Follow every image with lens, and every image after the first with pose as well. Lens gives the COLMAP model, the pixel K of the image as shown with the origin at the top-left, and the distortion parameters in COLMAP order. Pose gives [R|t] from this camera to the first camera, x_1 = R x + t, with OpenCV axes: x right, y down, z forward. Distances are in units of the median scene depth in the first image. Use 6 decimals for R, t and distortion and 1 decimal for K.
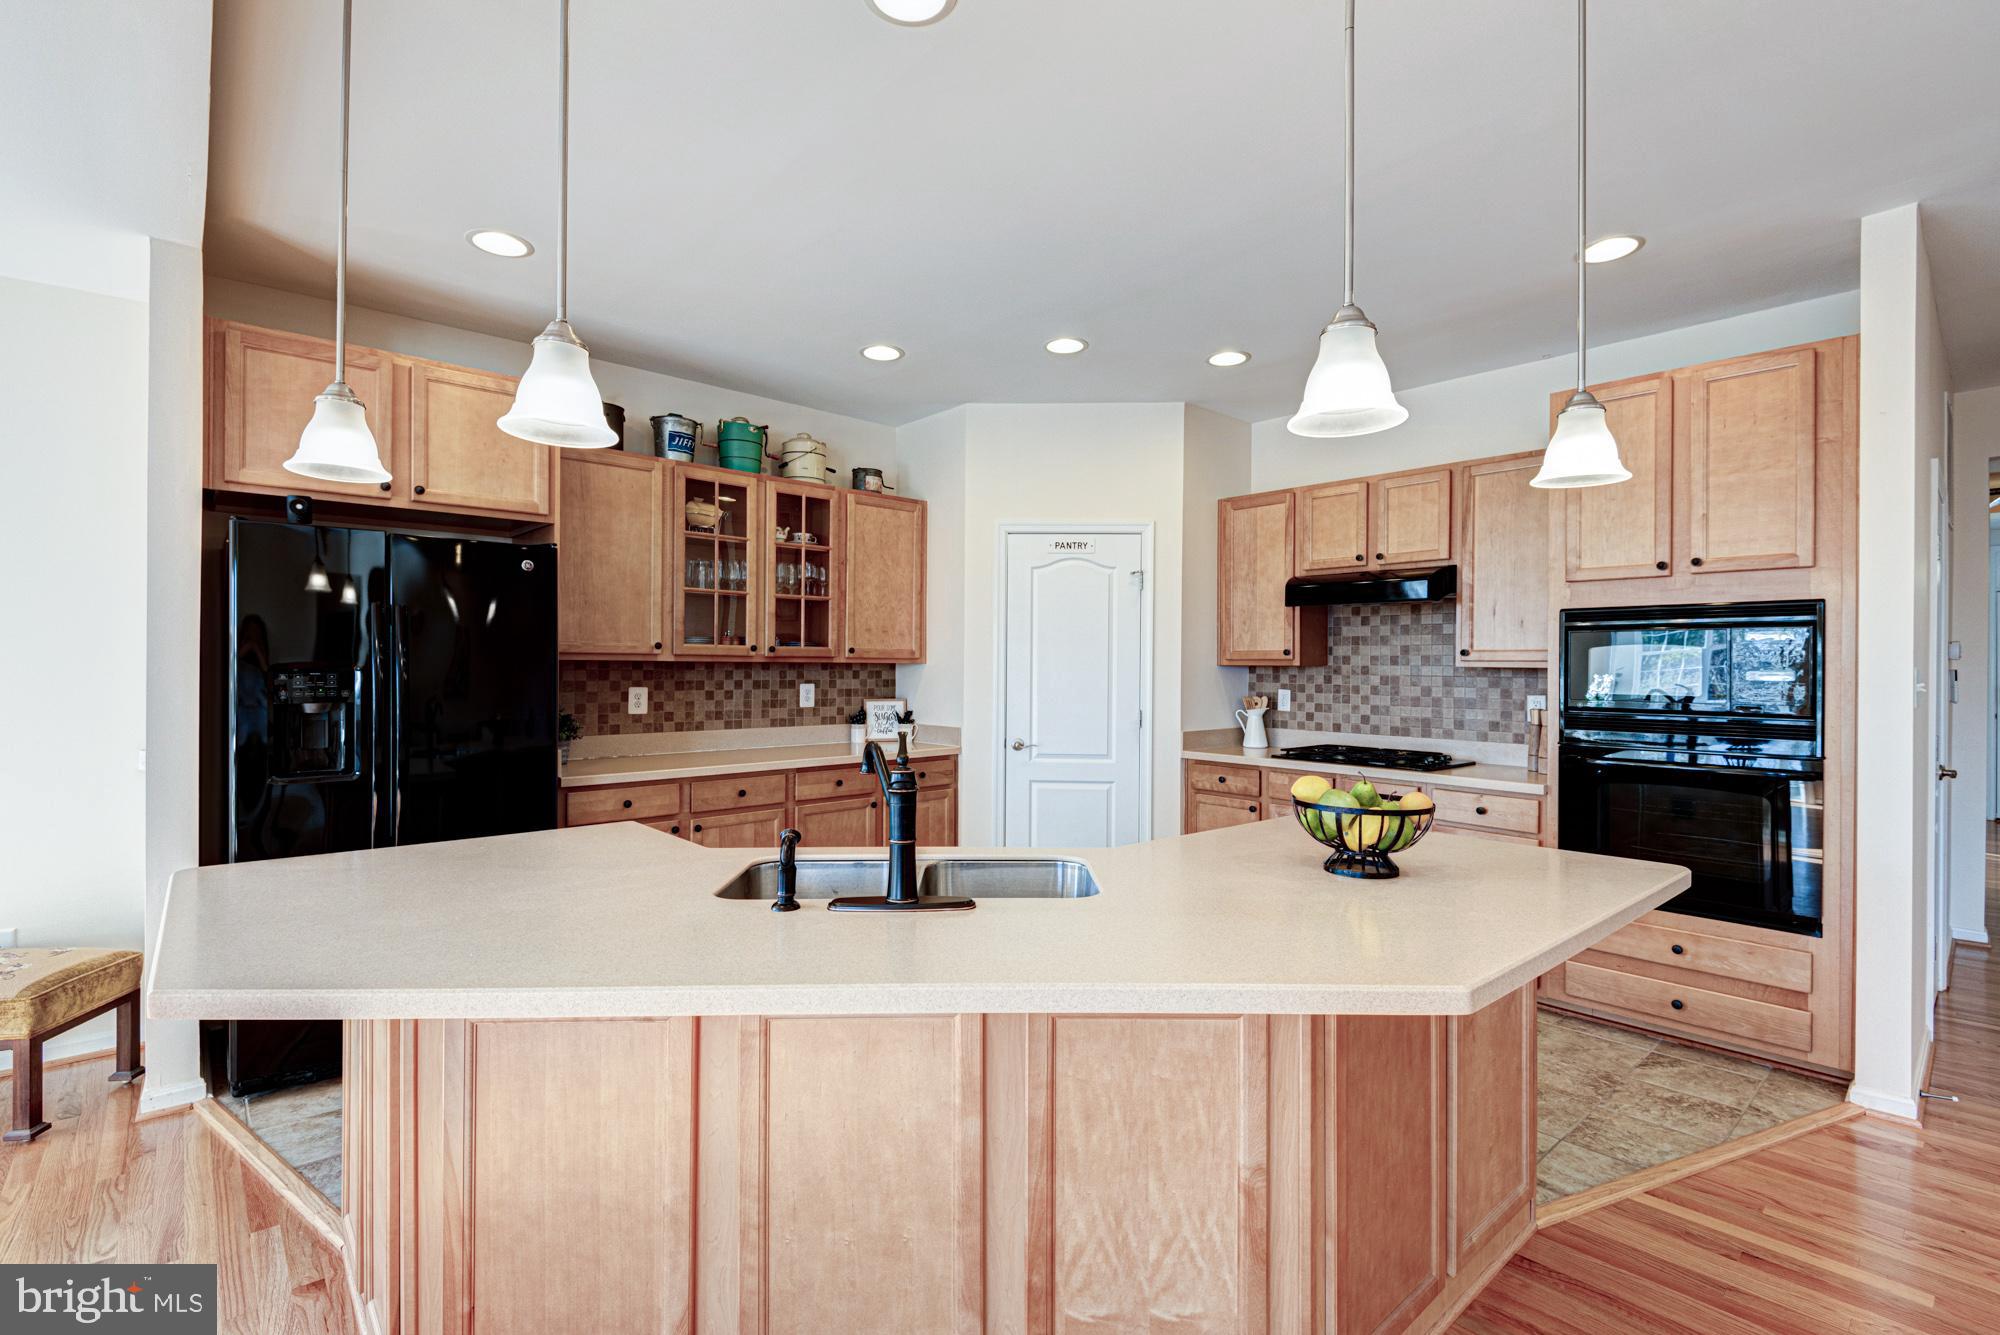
lens RADIAL K [[903.2, 0, 997.9], [0, 903.2, 665.6], [0, 0, 1]] dist [0.039976, -0.025122]
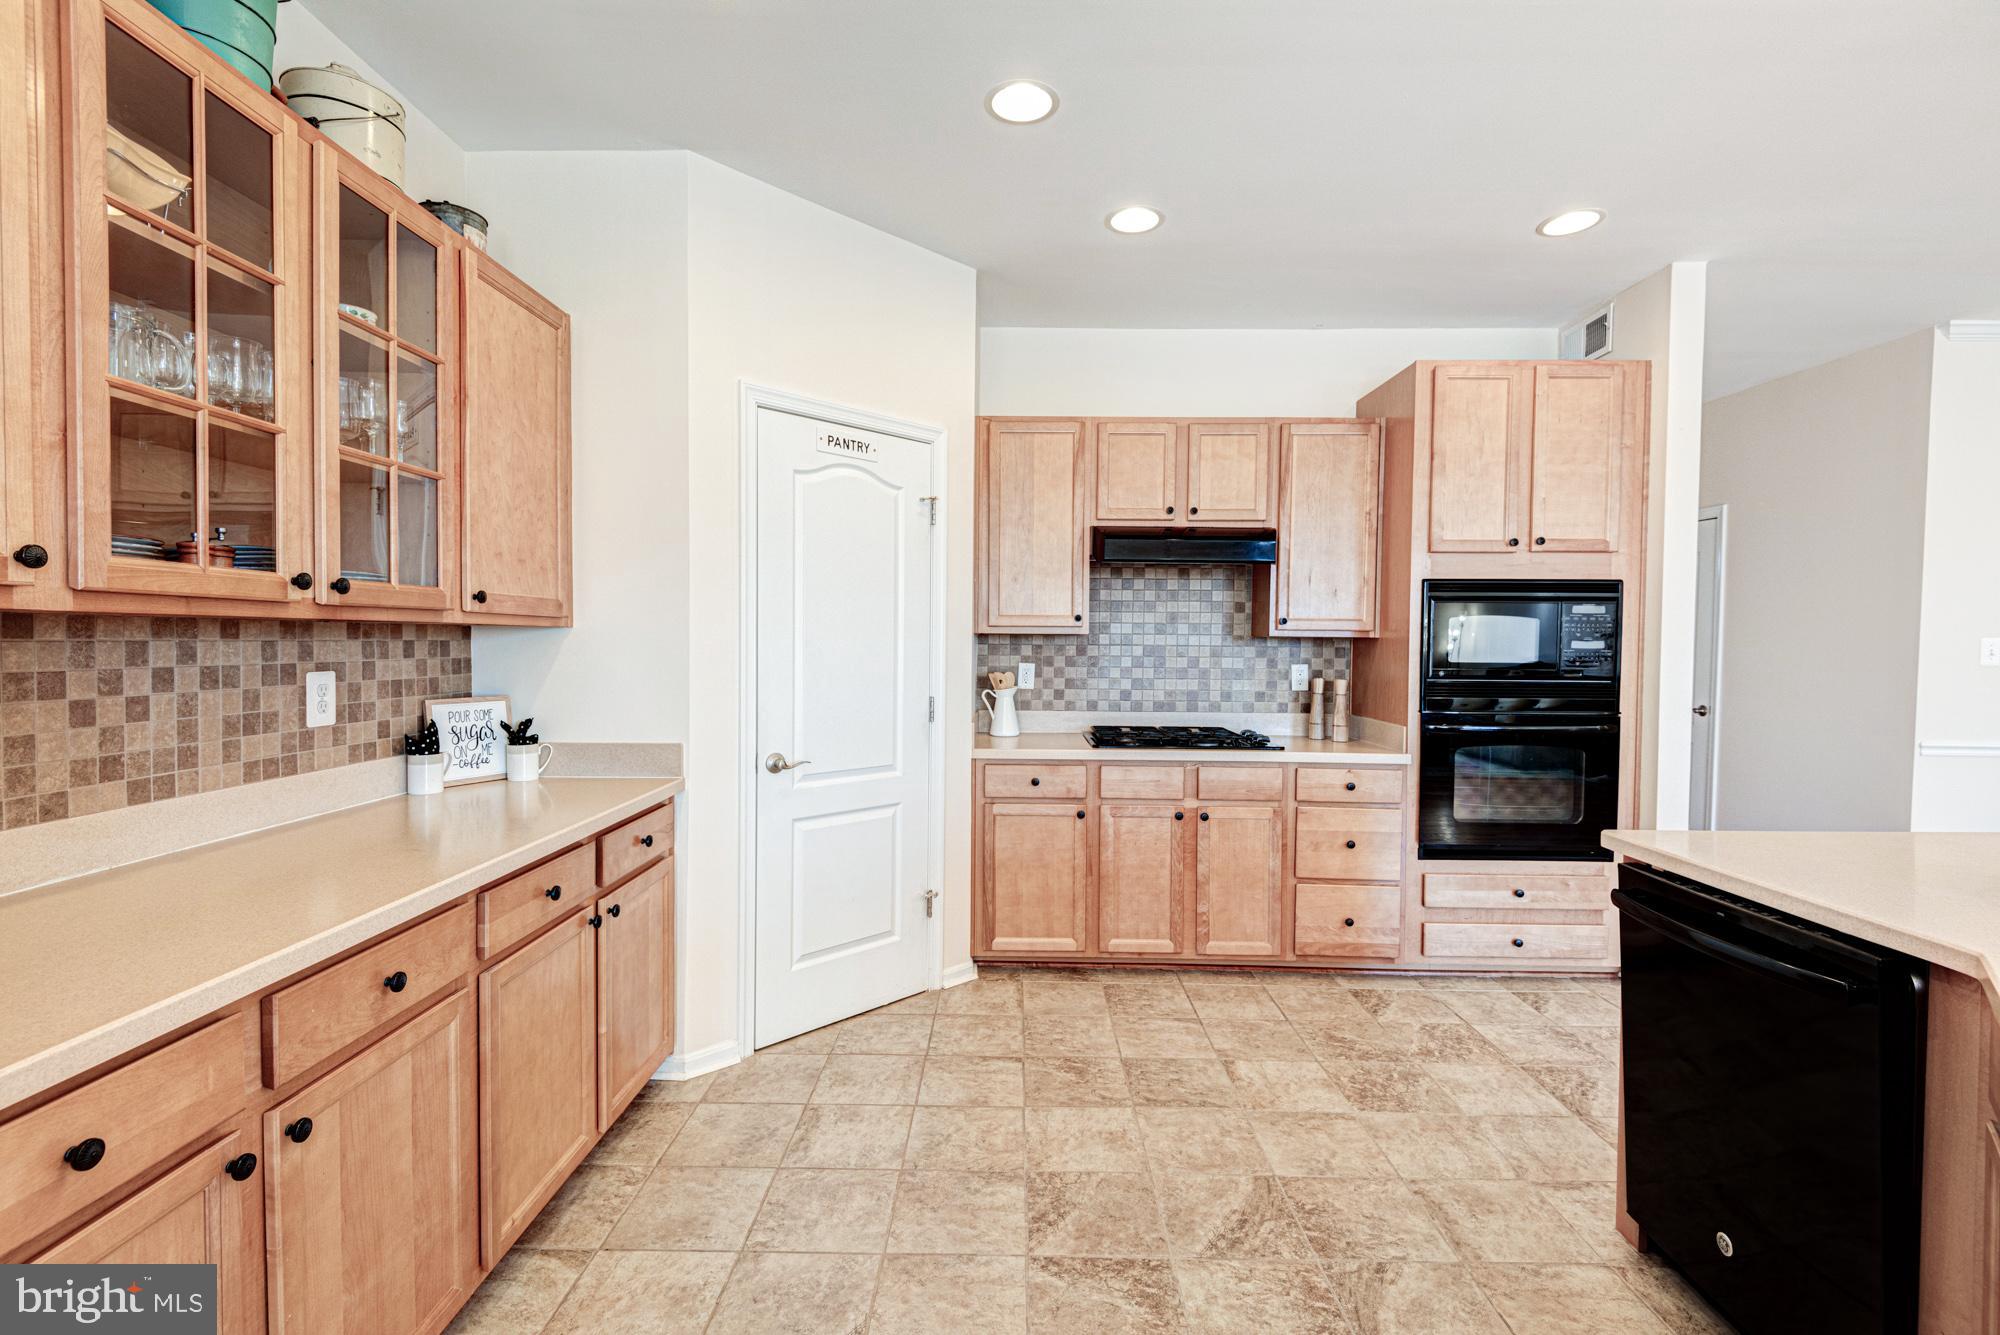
lens RADIAL K [[903.2, 0, 997.9], [0, 903.2, 665.6], [0, 0, 1]] dist [0.039976, -0.025122]
pose [[0.675231, -0.021704, 0.737287, -0.374299], [-0.003617, 0.999458, 0.032734, 0.002196], [-0.737597, -0.024769, 0.674786, 0.562458]]
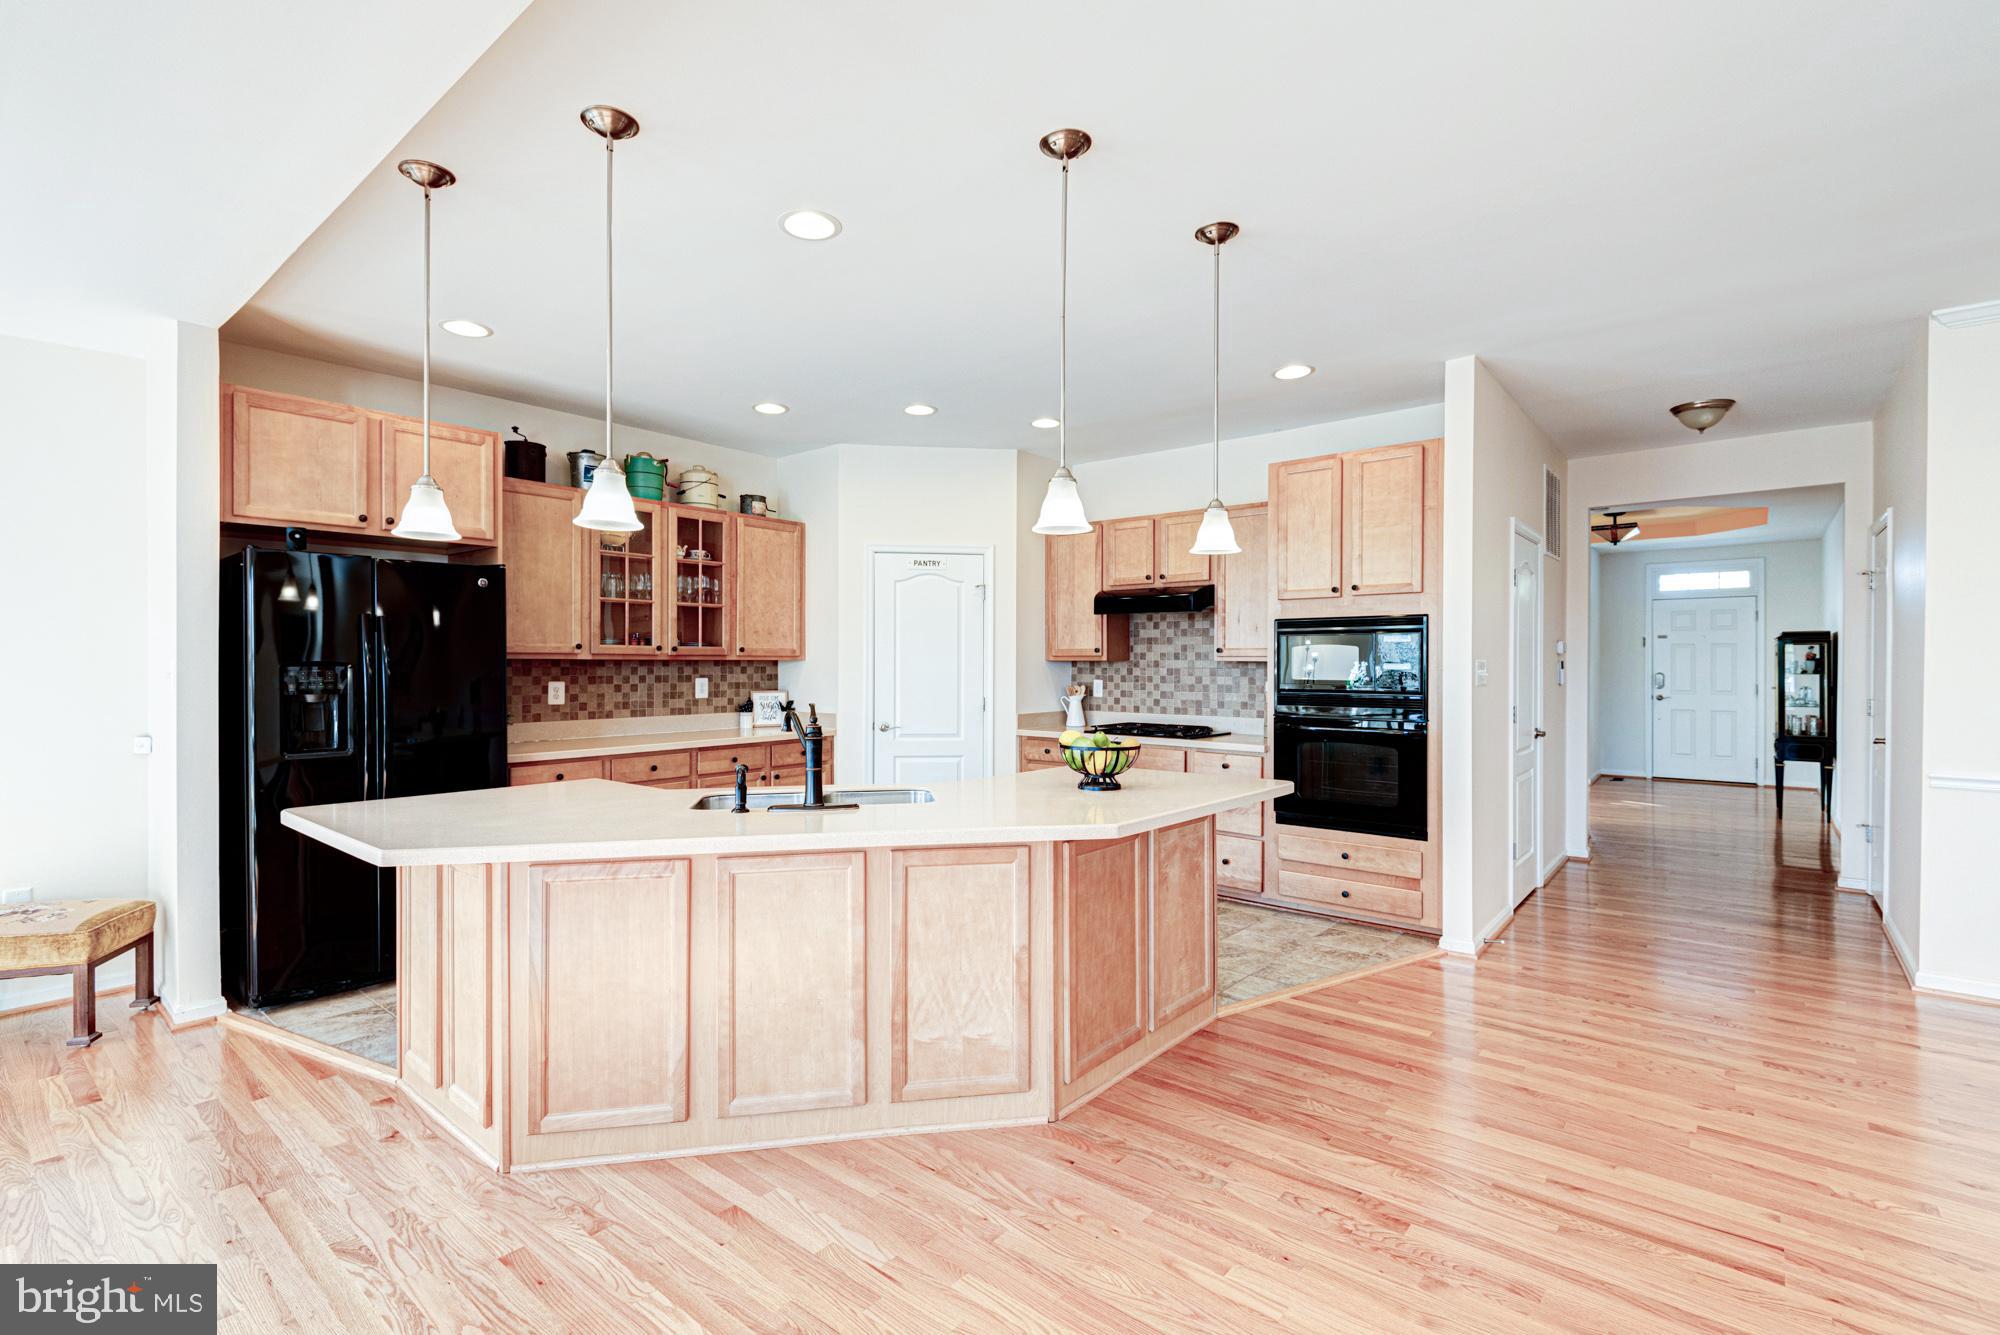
lens RADIAL K [[903.2, 0, 997.9], [0, 903.2, 665.6], [0, 0, 1]] dist [0.039976, -0.025122]
pose [[0.988913, -0.005705, 0.148390, -0.006999], [0.005078, 0.999976, 0.004609, 0.000510], [-0.148412, -0.003804, 0.988918, -0.258371]]
